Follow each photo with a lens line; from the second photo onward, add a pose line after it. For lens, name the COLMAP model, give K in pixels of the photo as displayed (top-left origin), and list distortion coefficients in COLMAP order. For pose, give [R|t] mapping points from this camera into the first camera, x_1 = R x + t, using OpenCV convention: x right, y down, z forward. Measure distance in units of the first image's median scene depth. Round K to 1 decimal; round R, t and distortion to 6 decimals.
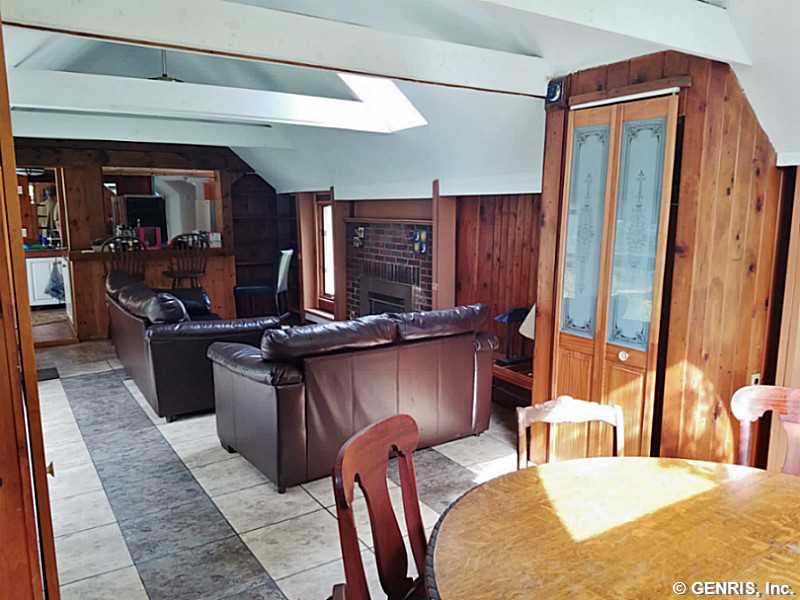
lens RADIAL K [[616.5, 0, 400.0], [0, 616.5, 316.1], [0, 0, 1]] dist [0.188640, -0.354389]
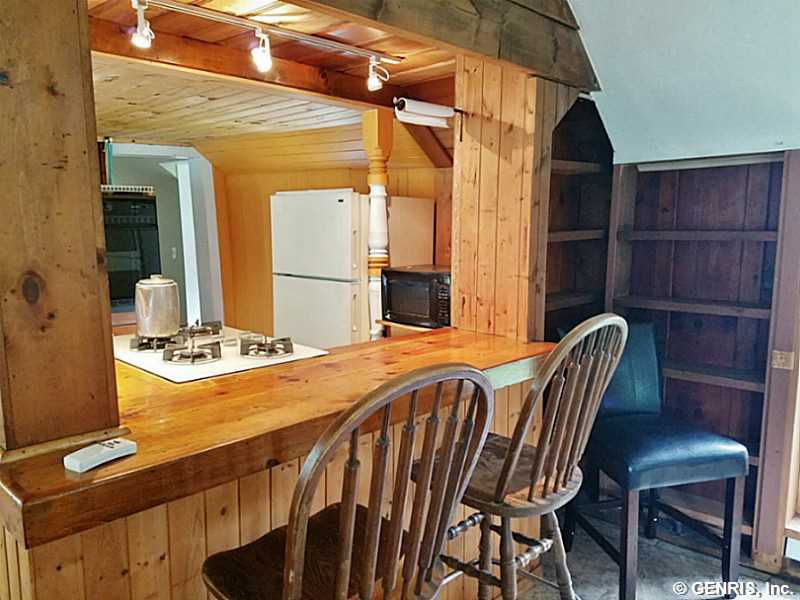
lens RADIAL K [[617.8, 0, 408.7], [0, 617.8, 300.7], [0, 0, 1]] dist [0.197143, -0.311656]
pose [[0.969827, -0.034040, 0.241405, -0.504469], [0.046002, 0.997968, -0.044087, -0.146455], [-0.239414, 0.053862, 0.969423, 0.905815]]
